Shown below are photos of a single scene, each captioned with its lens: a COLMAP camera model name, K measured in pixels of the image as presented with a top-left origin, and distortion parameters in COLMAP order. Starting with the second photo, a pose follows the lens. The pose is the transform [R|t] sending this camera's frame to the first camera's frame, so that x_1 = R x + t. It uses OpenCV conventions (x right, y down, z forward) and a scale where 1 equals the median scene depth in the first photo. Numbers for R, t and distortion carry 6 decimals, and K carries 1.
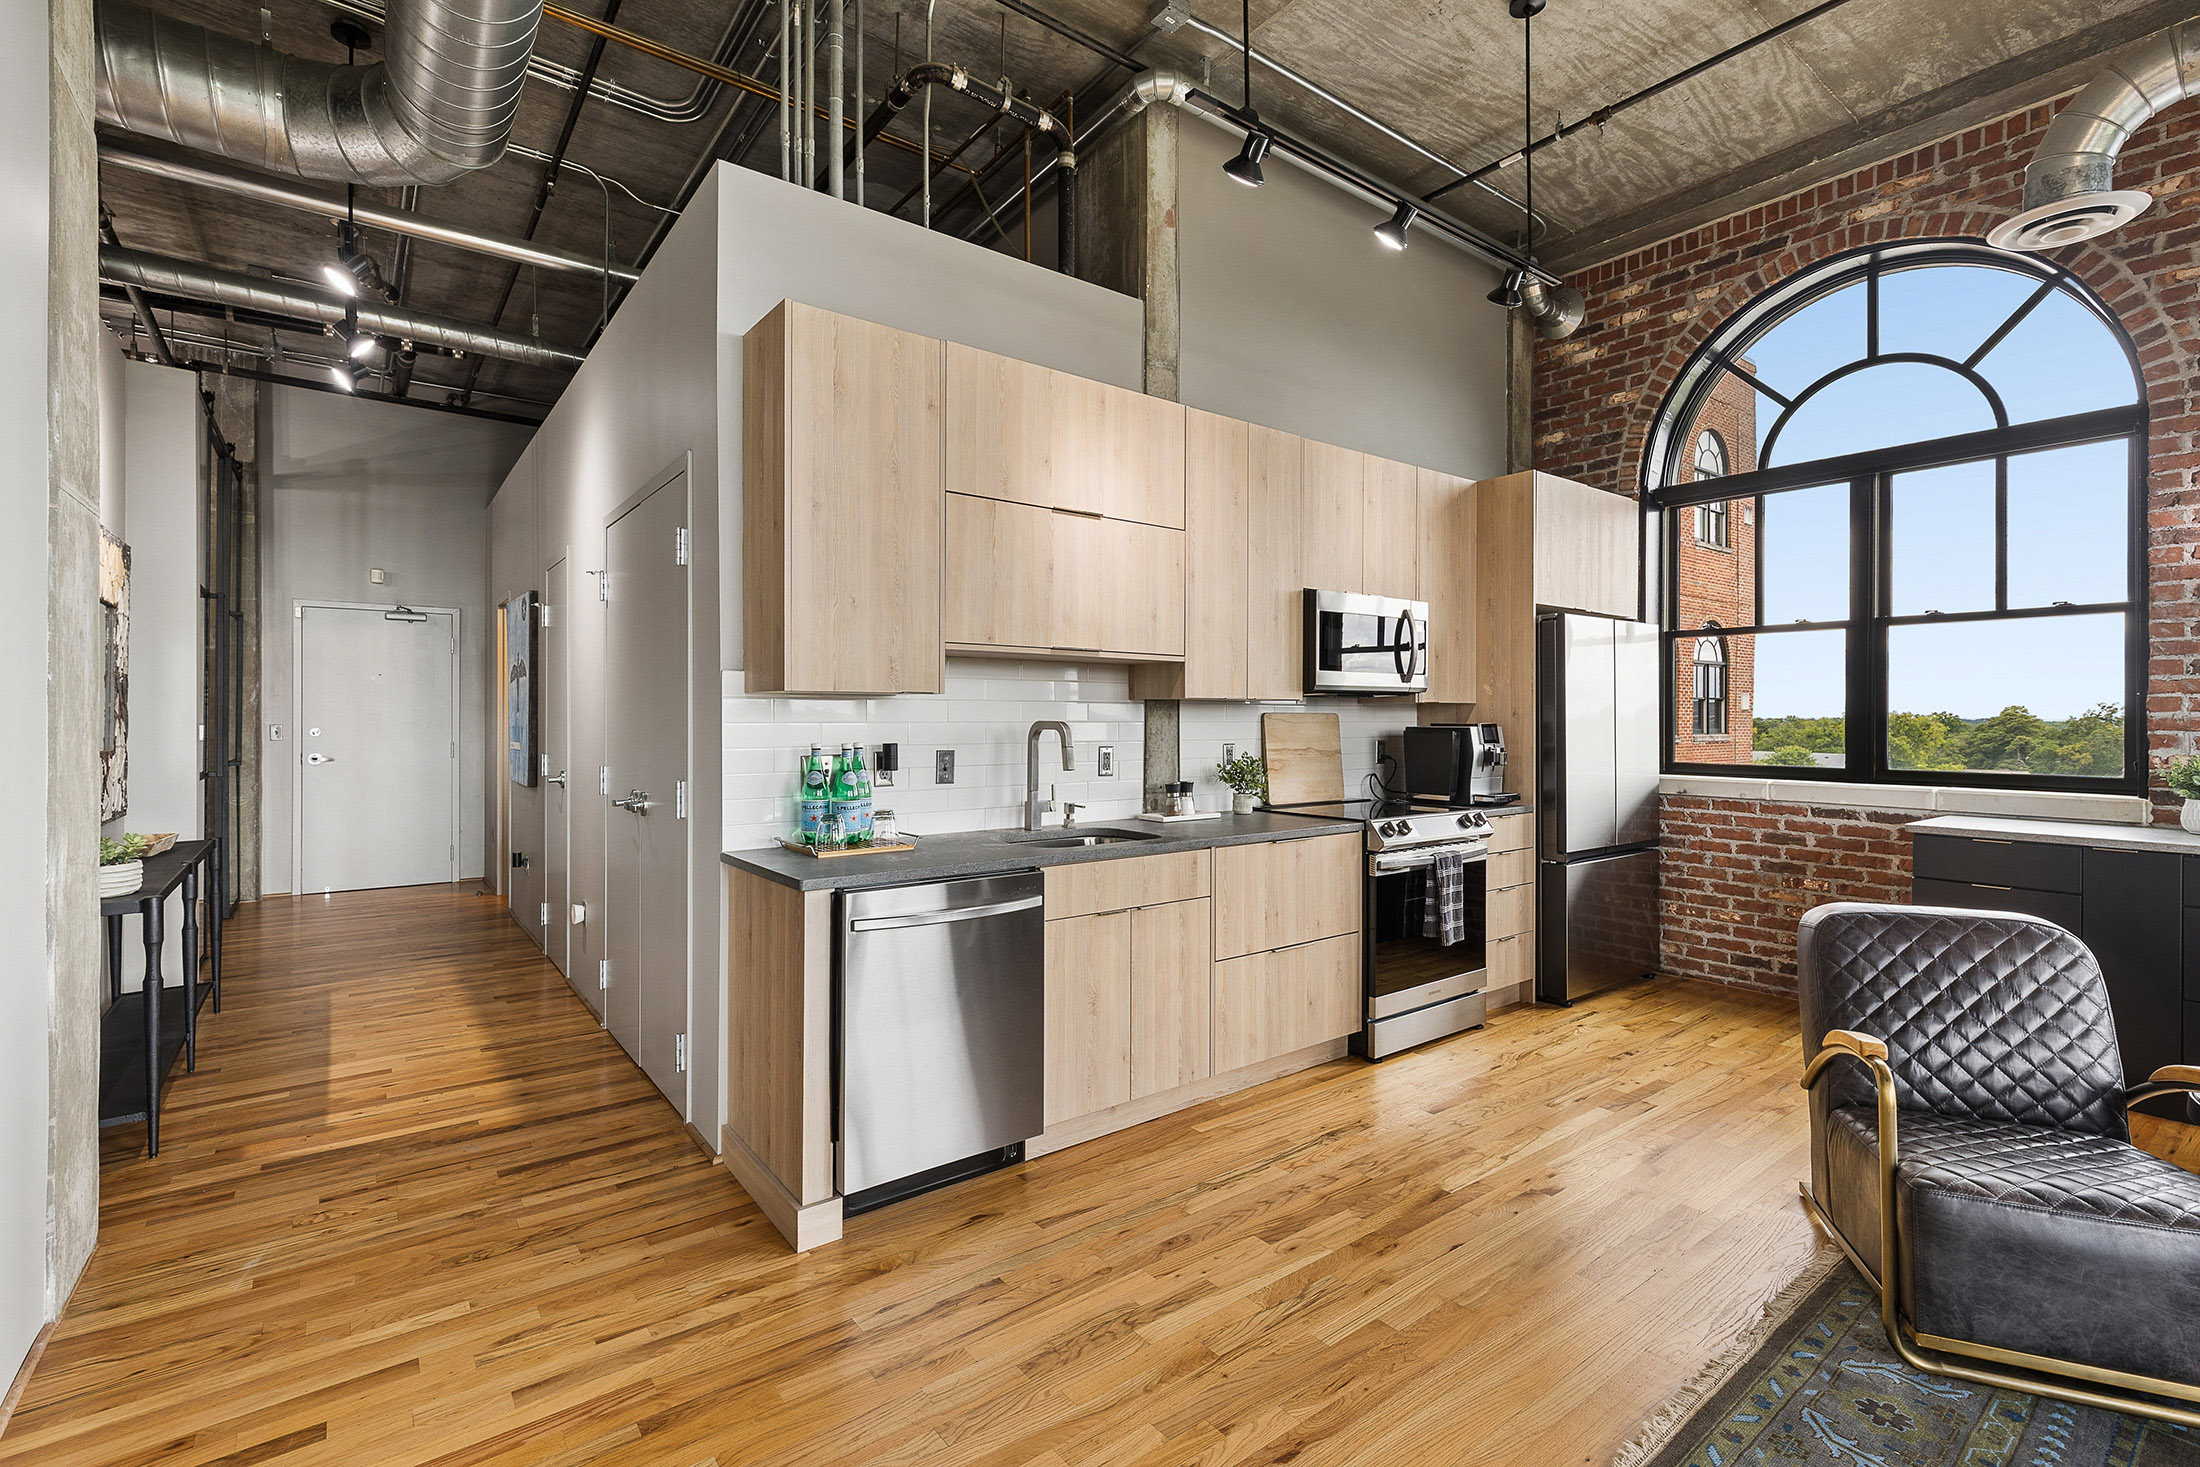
lens RADIAL K [[986.3, 0, 1097.9], [0, 986.3, 714.0], [0, 0, 1]] dist [0.008986, -0.003286]
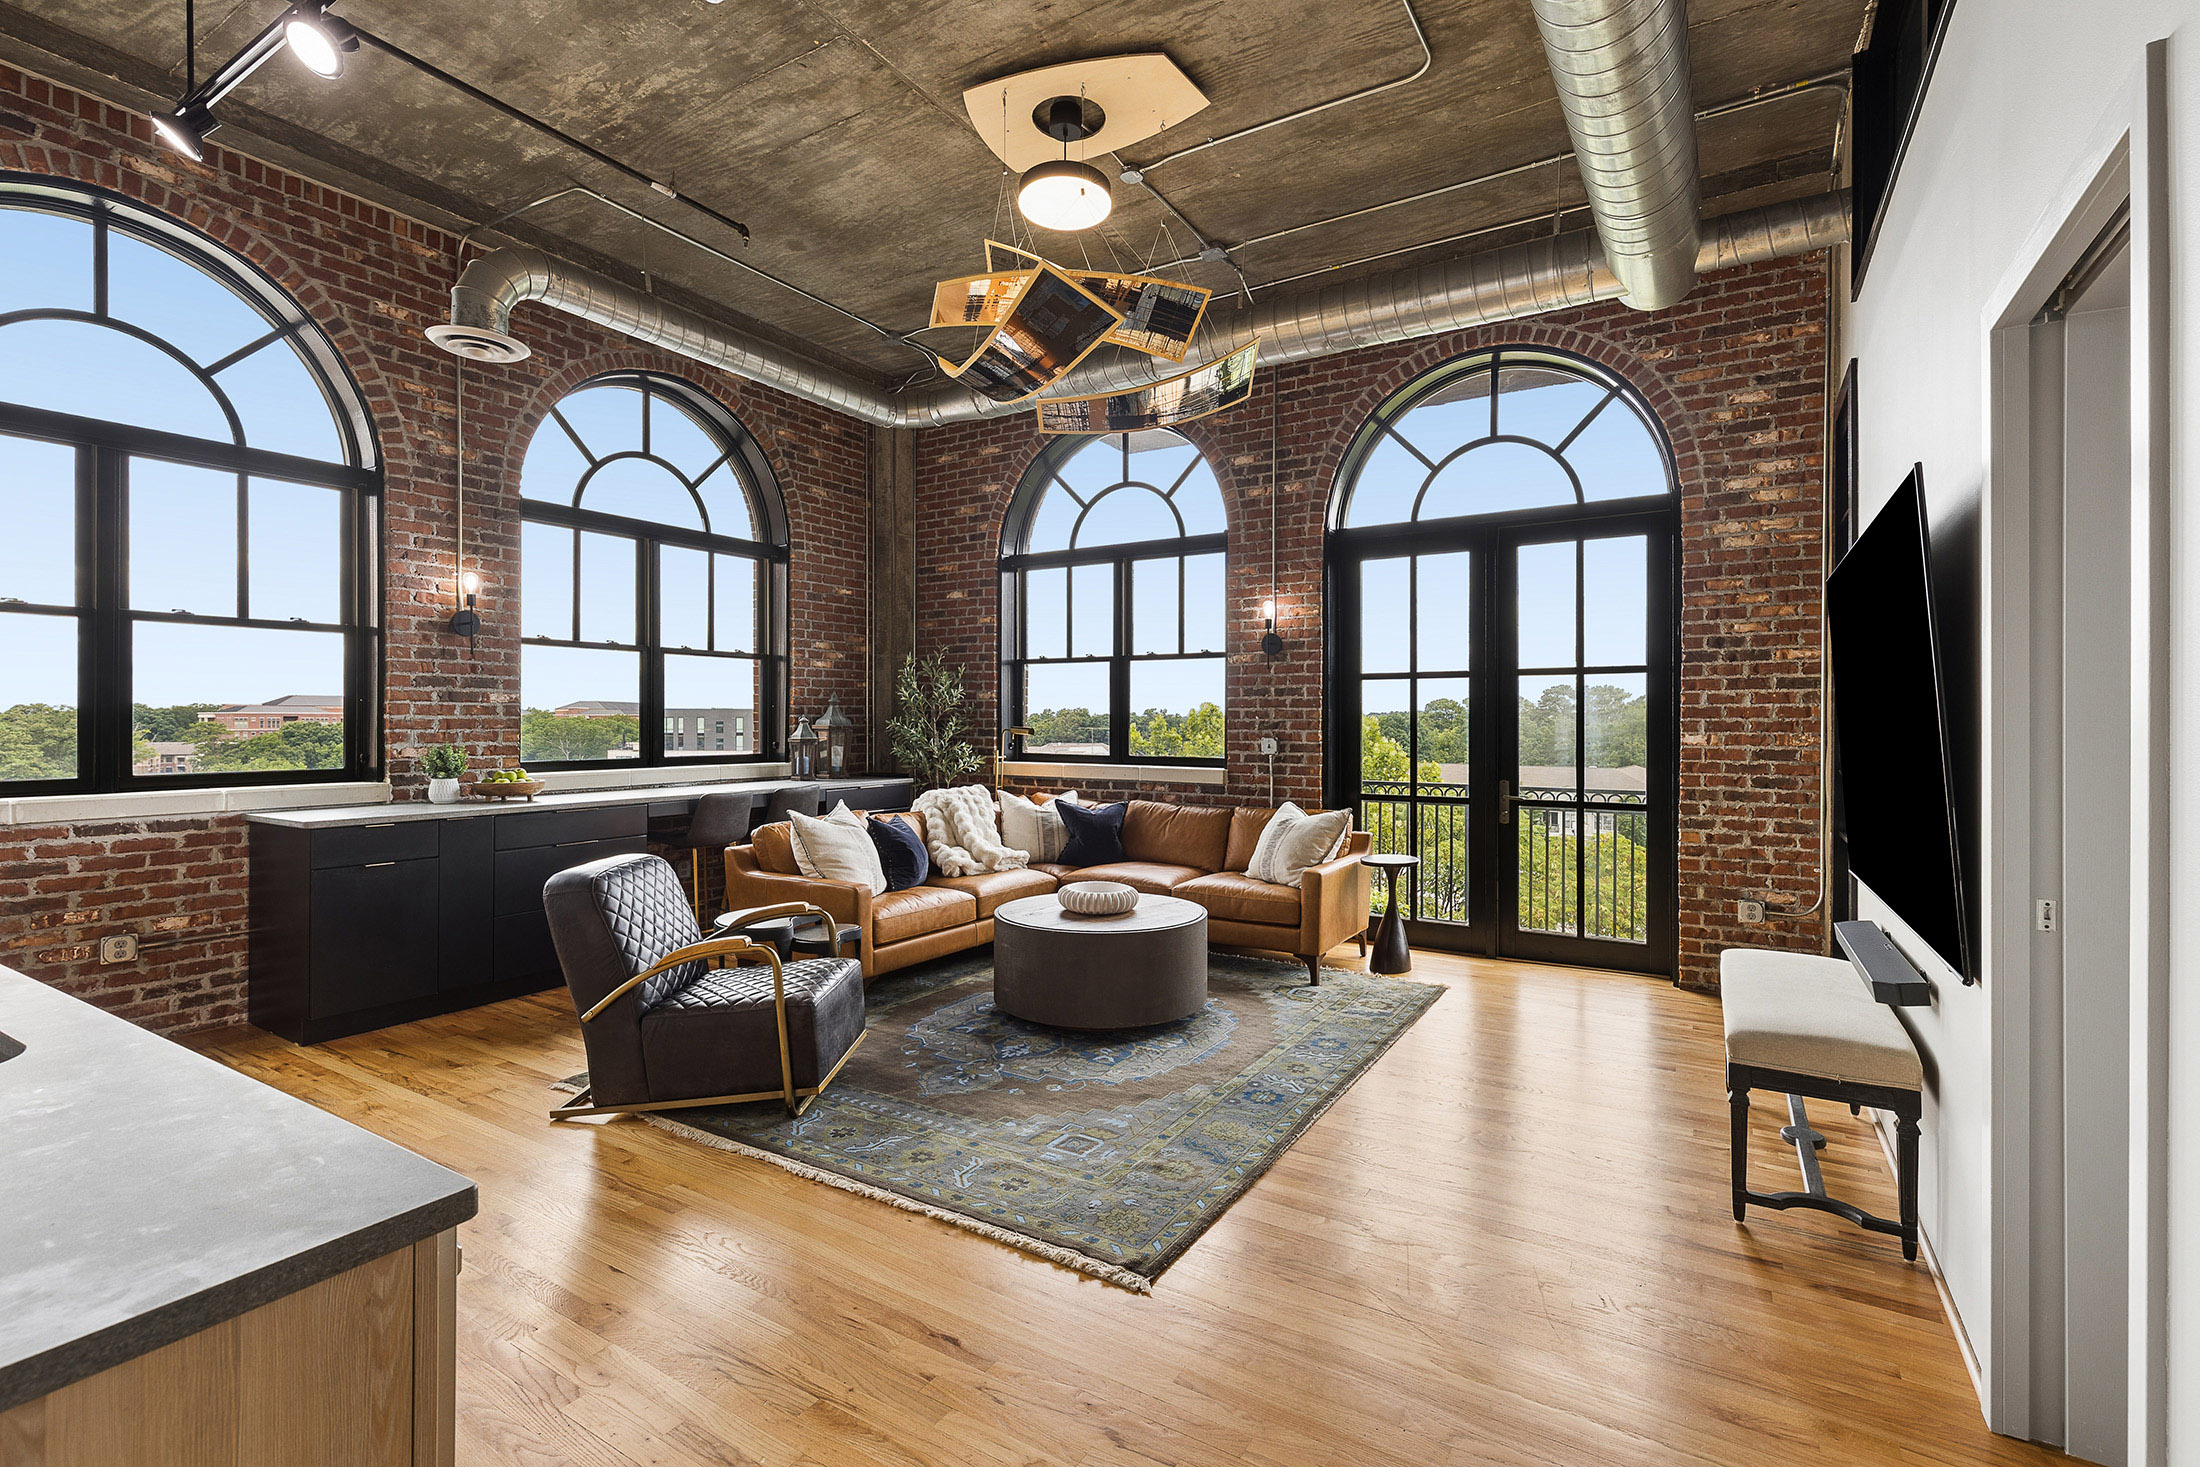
lens RADIAL K [[986.3, 0, 1100.2], [0, 986.3, 718.1], [0, 0, 1]] dist [0.008986, -0.003286]
pose [[-0.358366, -0.002236, 0.933579, -0.439290], [-0.004575, 0.999989, 0.000639, -0.002674], [-0.933570, -0.004043, -0.358372, 0.558915]]
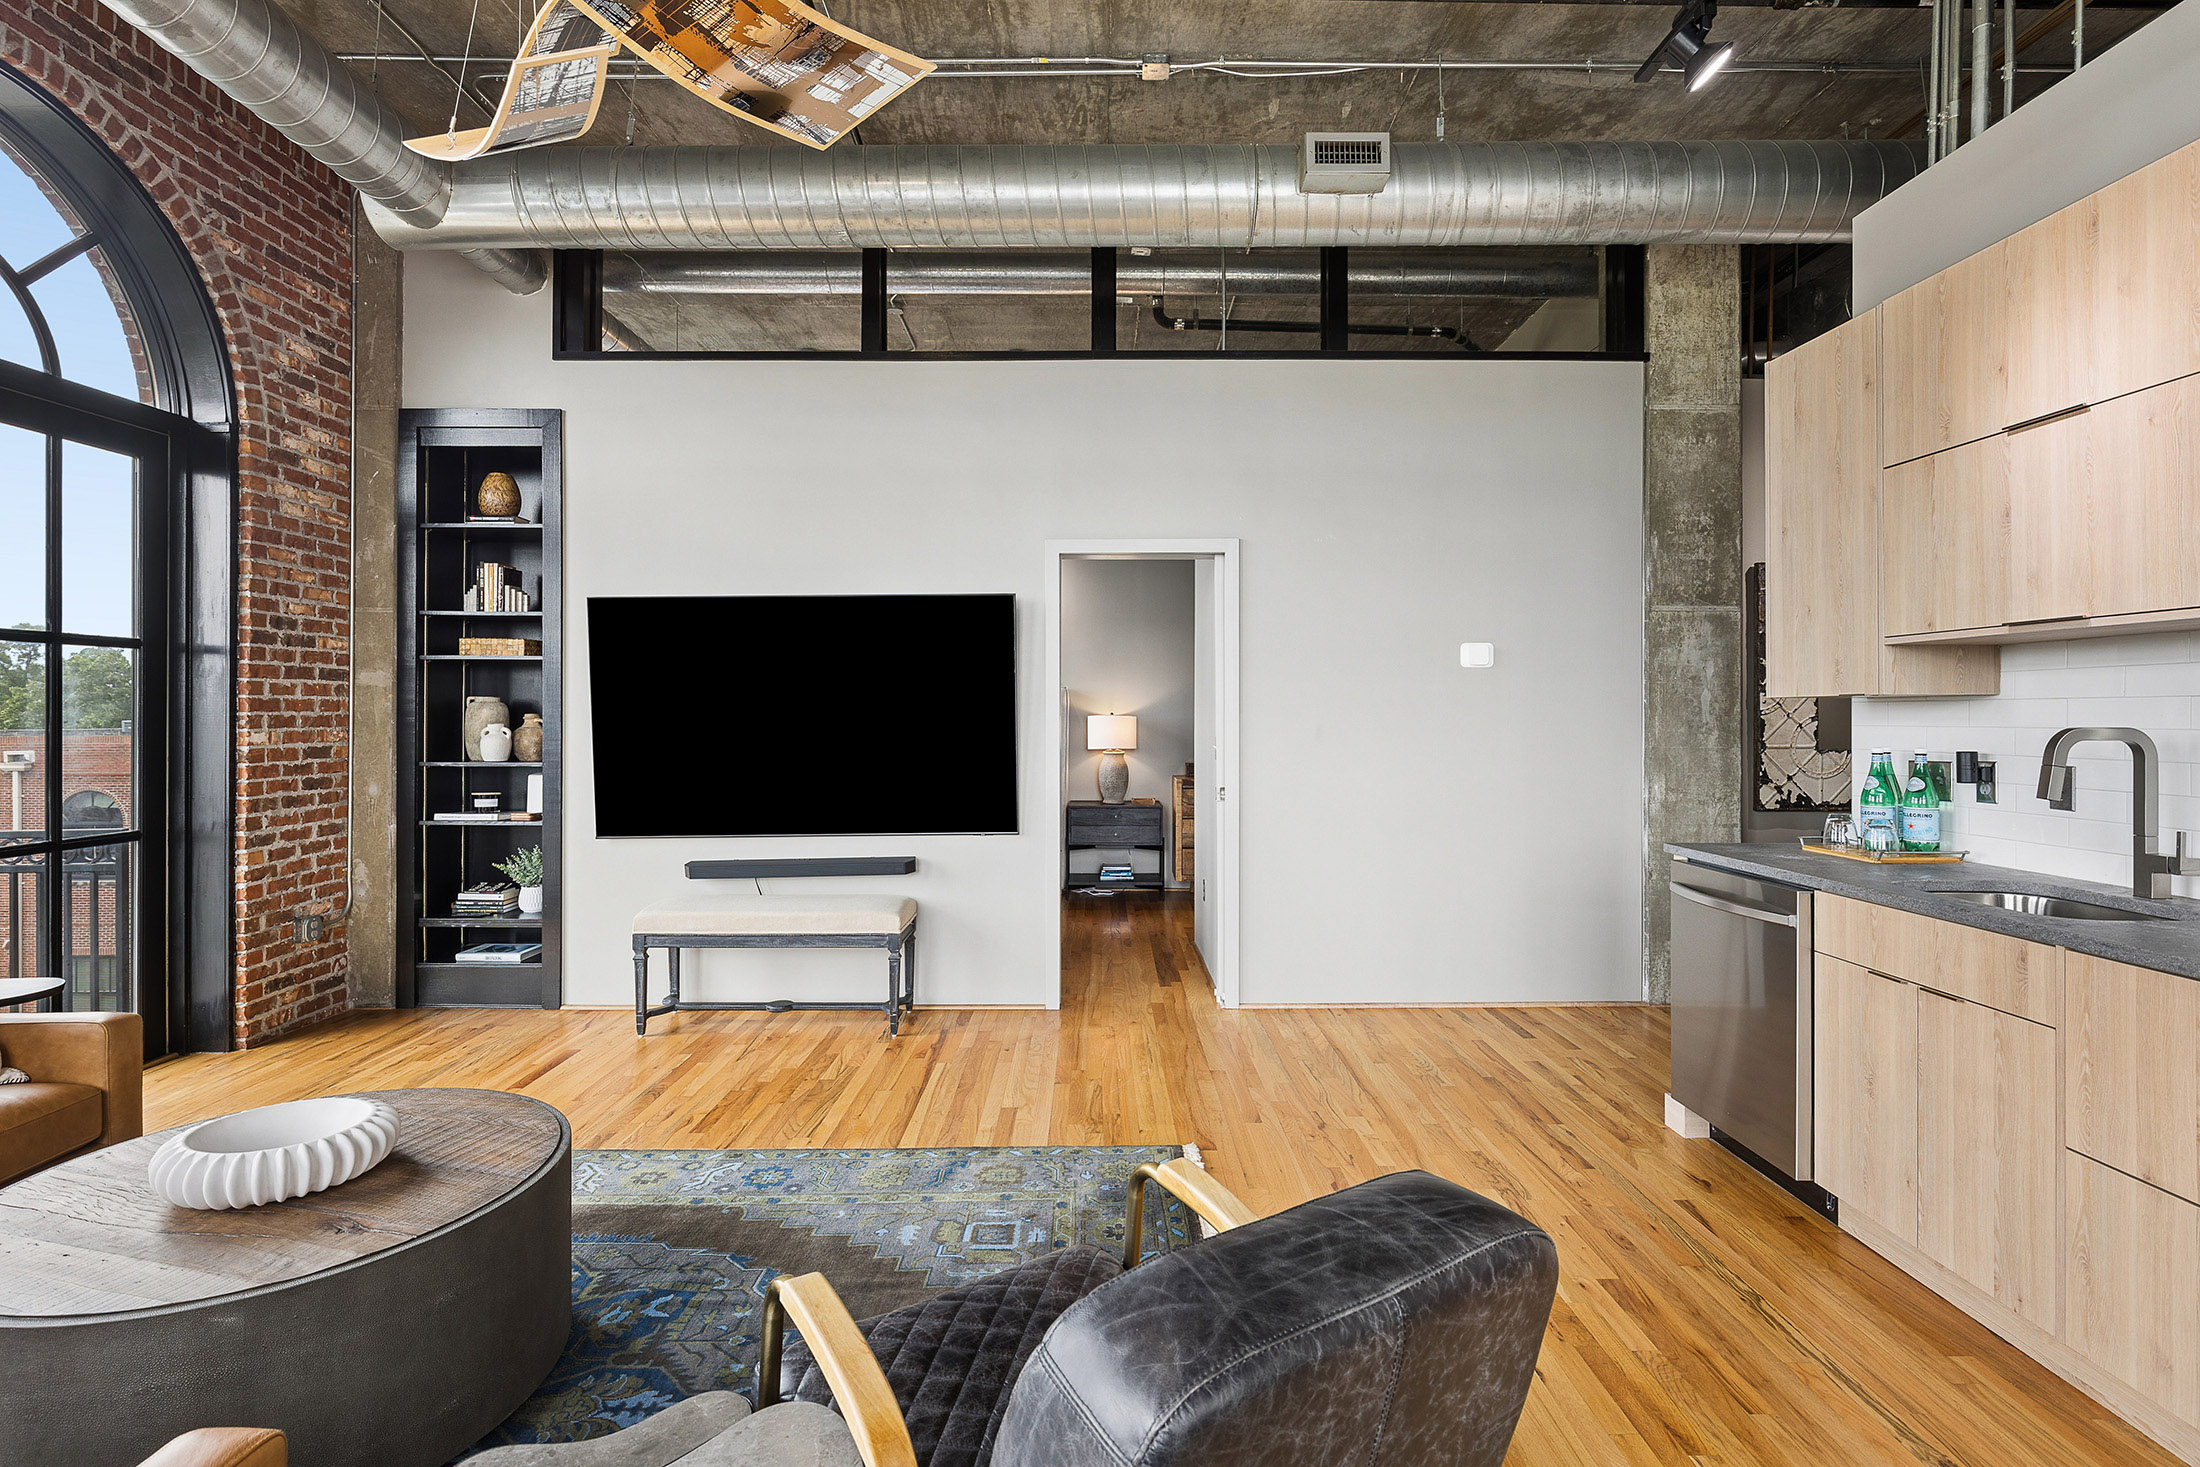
lens RADIAL K [[1061.7, 0, 1103.6], [0, 1061.7, 711.9], [0, 0, 1]] dist [-0.002826, -0.000723]
pose [[-0.597325, -0.005422, -0.801981, 0.785071], [-0.000458, 0.999979, -0.006420, 0.001428], [0.802000, -0.003468, -0.597315, 0.761169]]
